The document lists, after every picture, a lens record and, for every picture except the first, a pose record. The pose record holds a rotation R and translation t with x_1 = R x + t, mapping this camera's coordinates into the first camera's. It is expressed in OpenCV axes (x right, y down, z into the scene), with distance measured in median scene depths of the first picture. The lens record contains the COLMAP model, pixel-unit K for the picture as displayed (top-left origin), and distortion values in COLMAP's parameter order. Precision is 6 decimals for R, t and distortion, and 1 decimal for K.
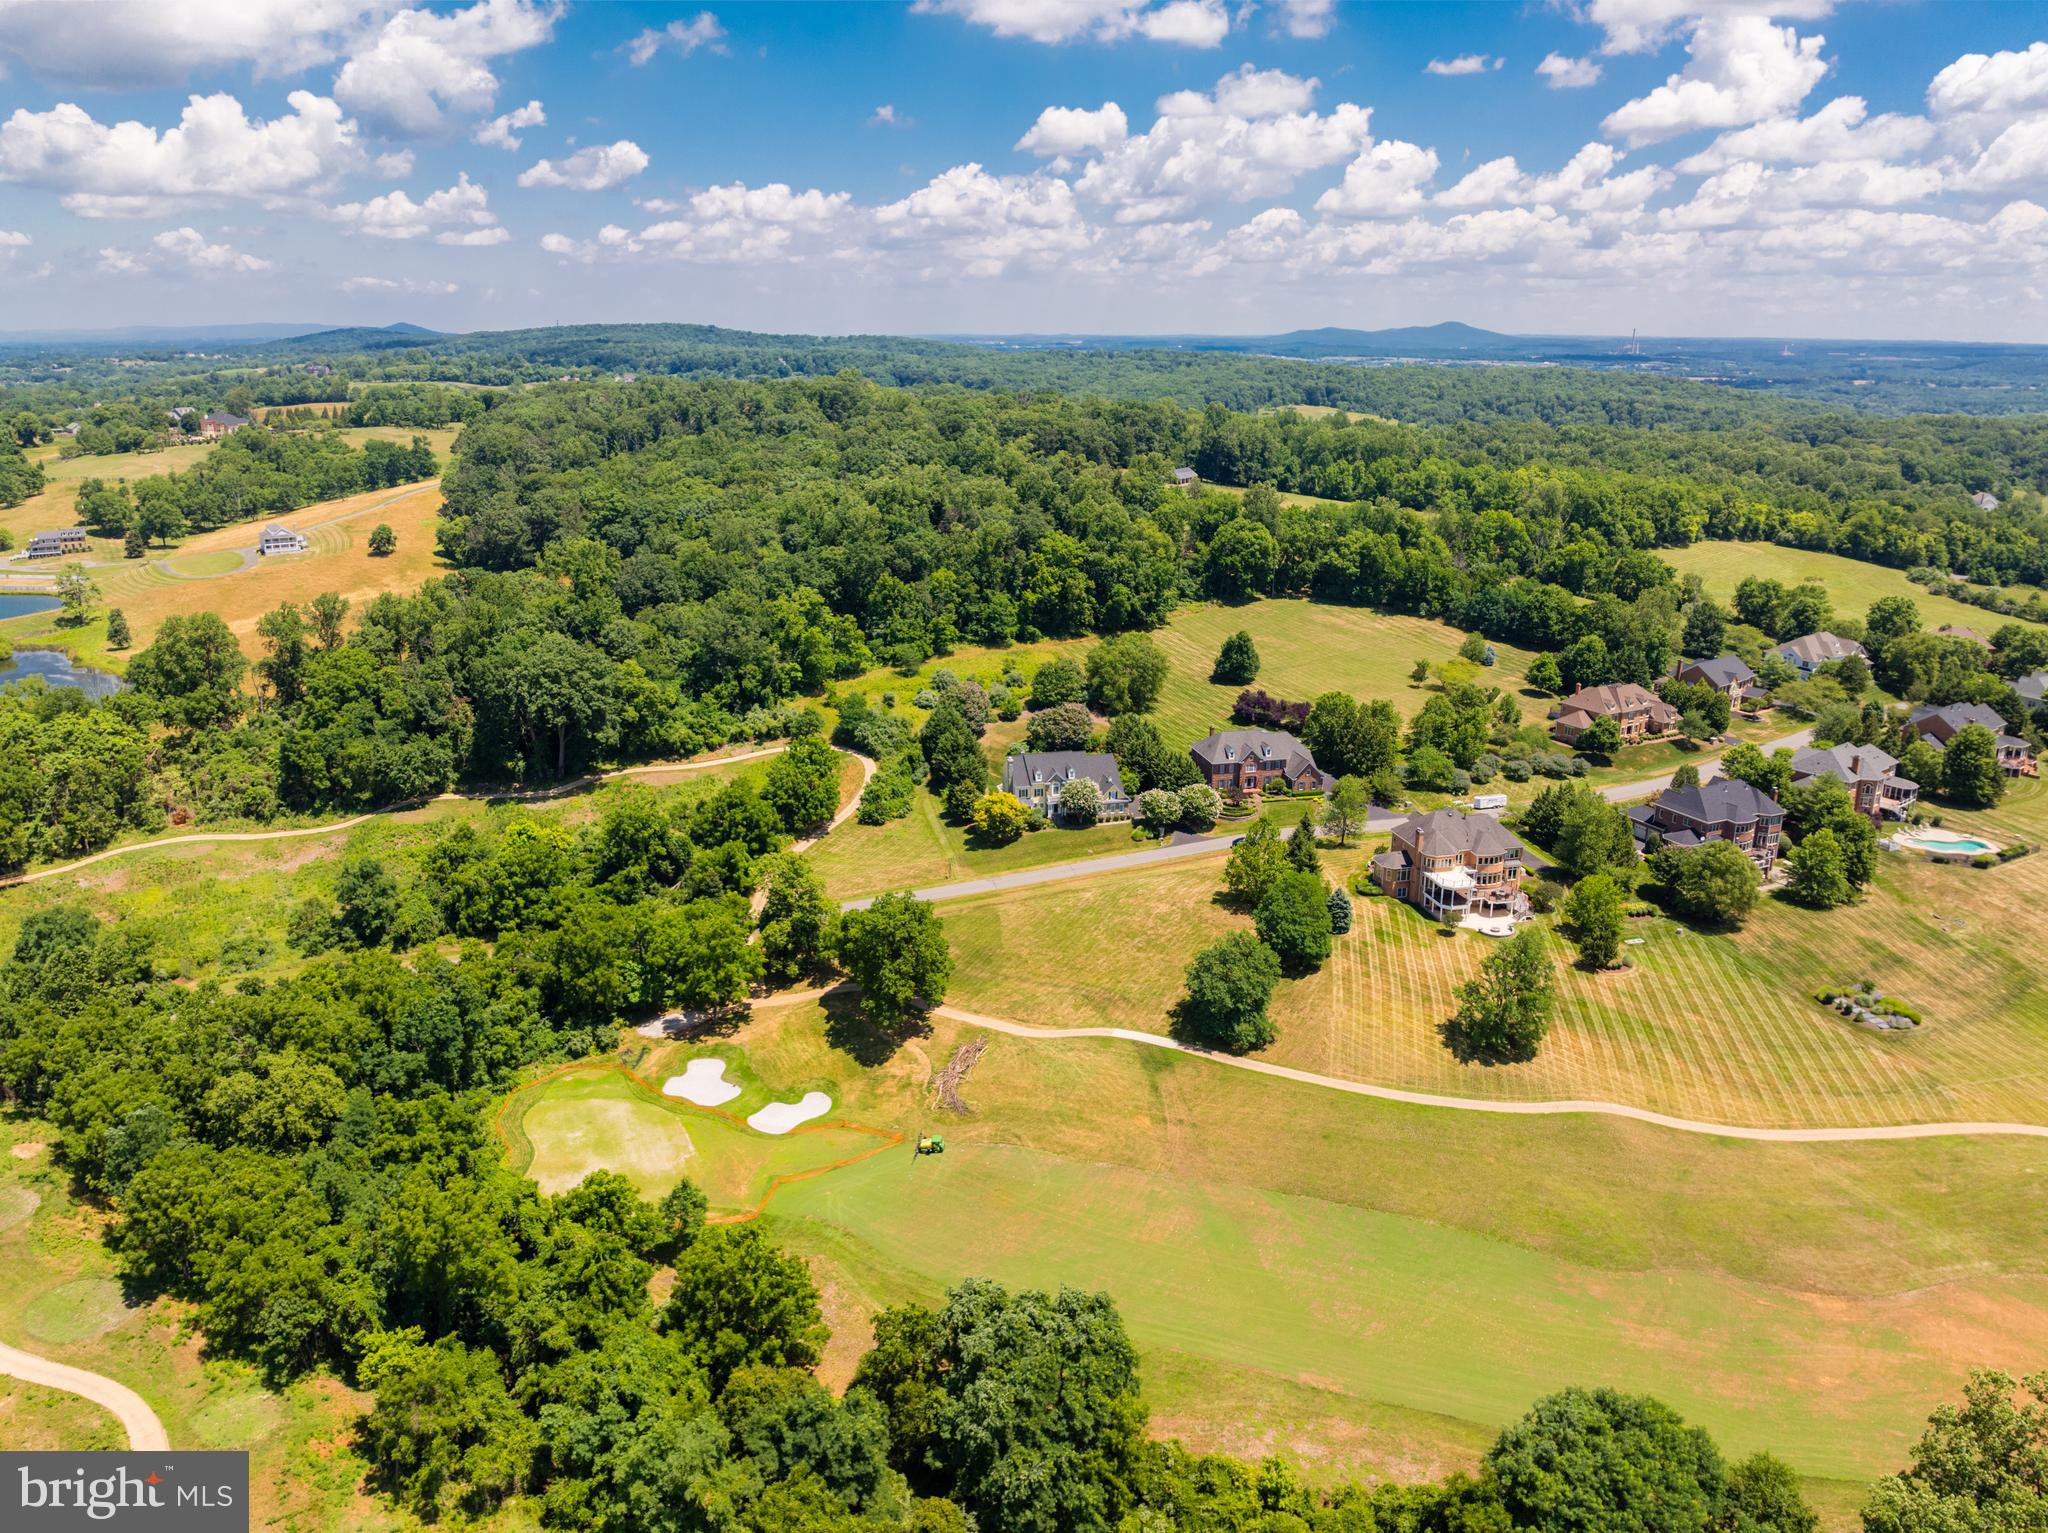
lens RADIAL K [[1456.6, 0, 1013.0], [0, 1456.6, 769.0], [0, 0, 1]] dist [-0.034698, -0.002658]
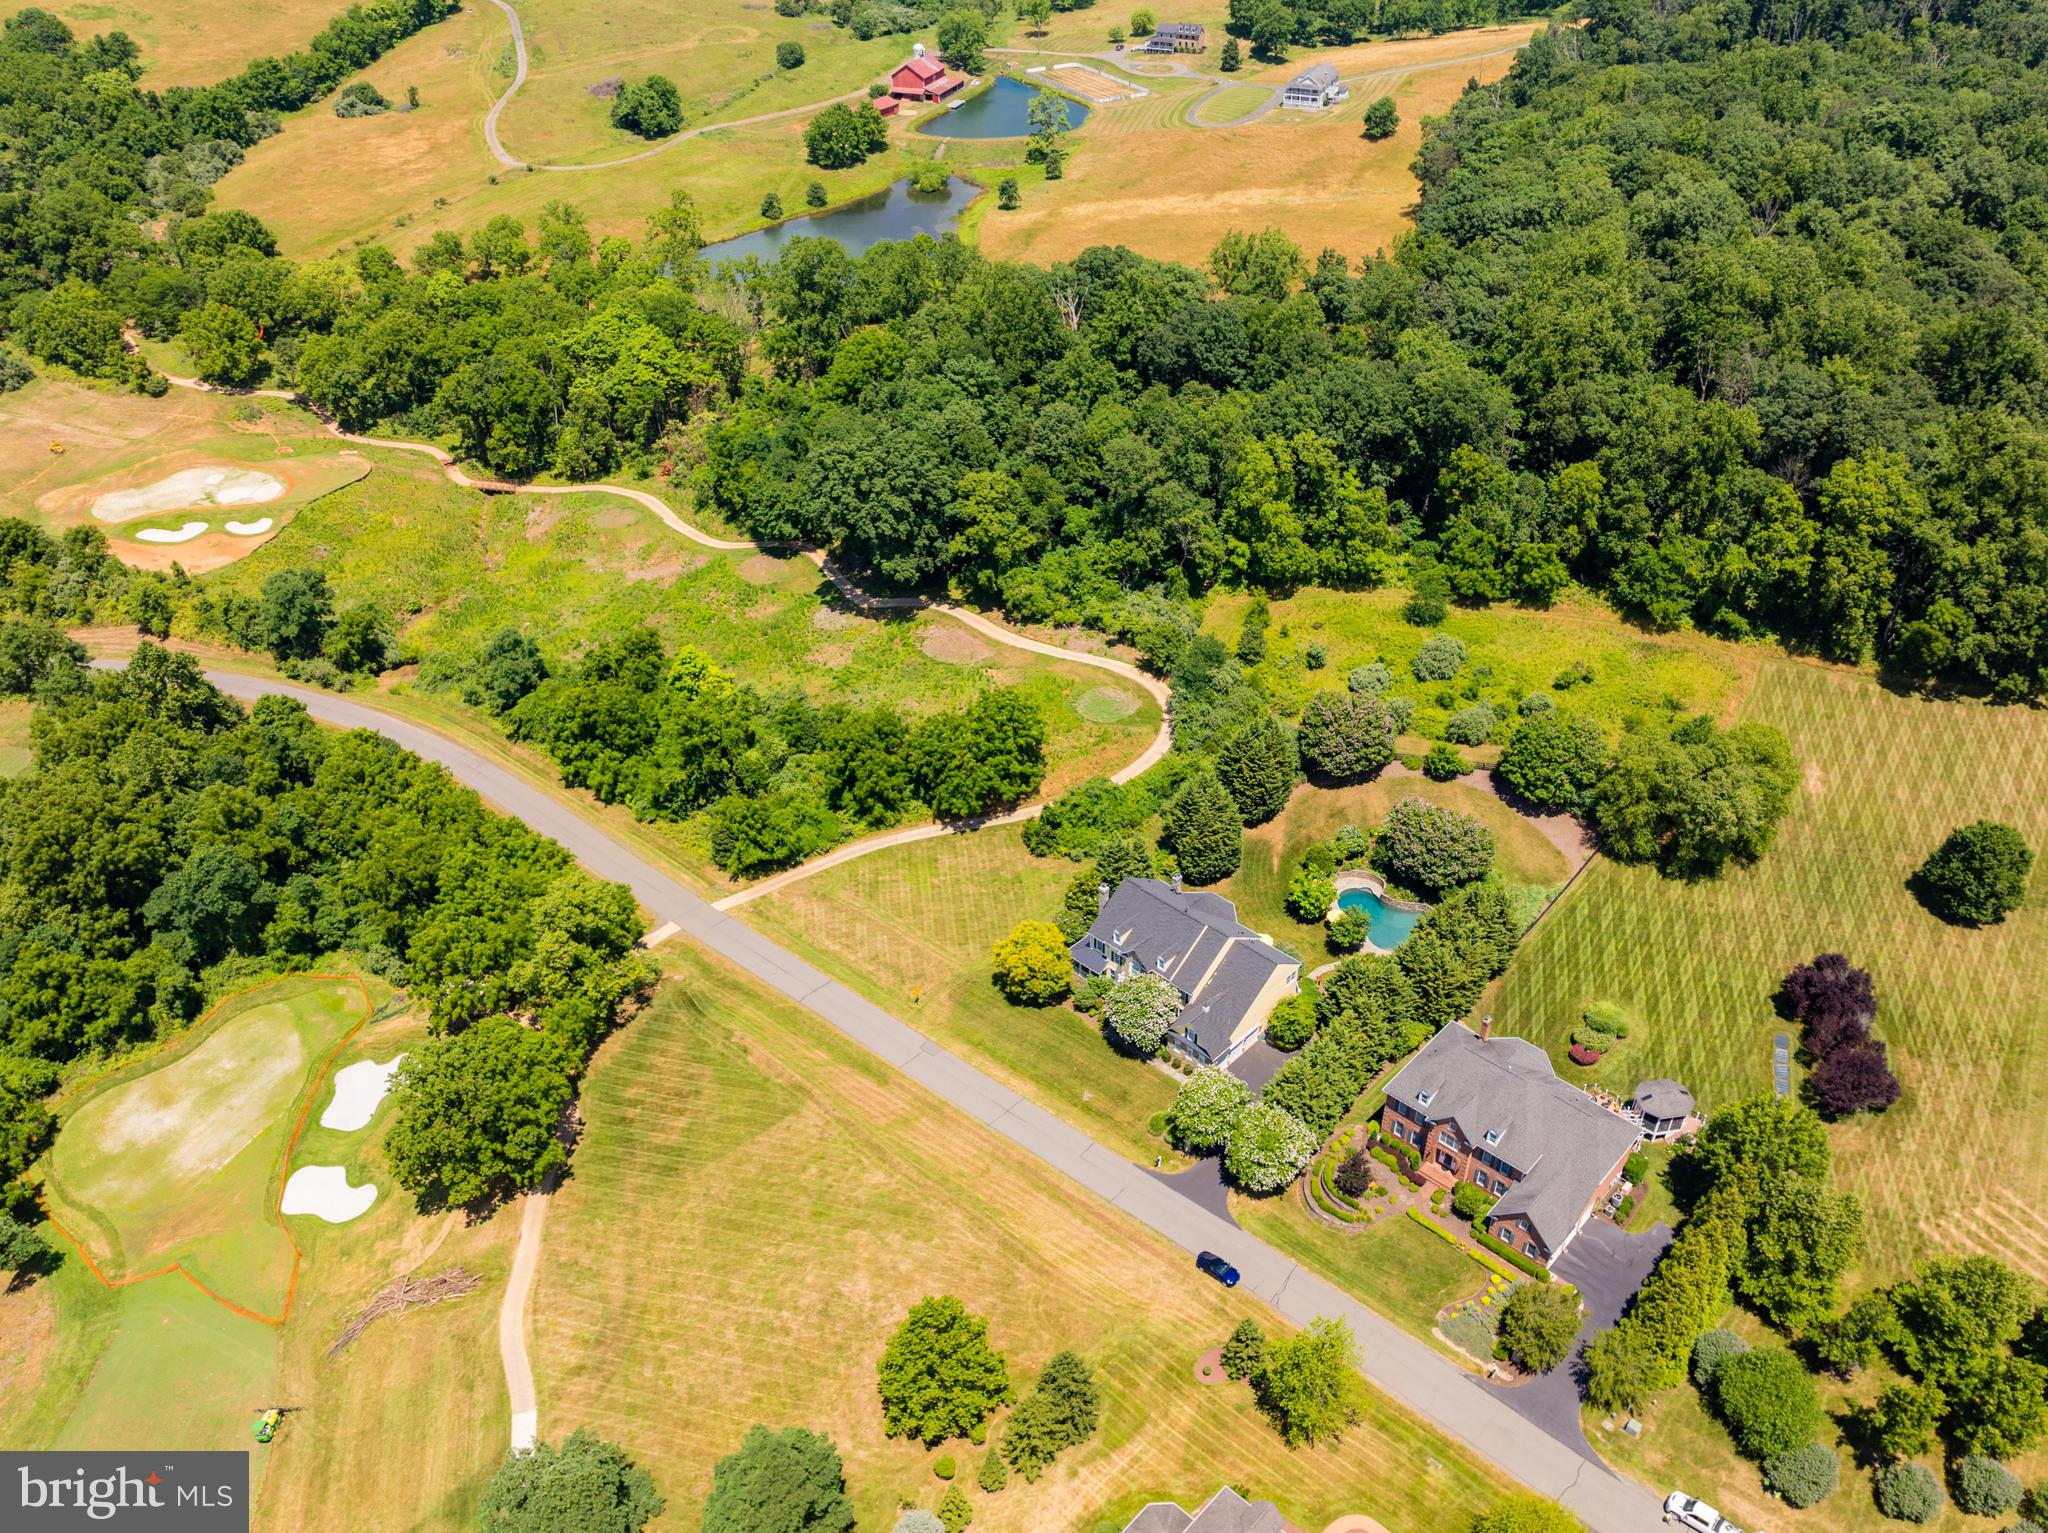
lens RADIAL K [[1563.5, 0, 1075.0], [0, 1563.5, 798.7], [0, 0, 1]] dist [-0.001005, -0.069581]
pose [[0.569237, 0.491272, -0.659258, 0.307514], [-0.239424, 0.866146, 0.438711, -0.245734], [0.786540, -0.091888, 0.610665, 0.455692]]
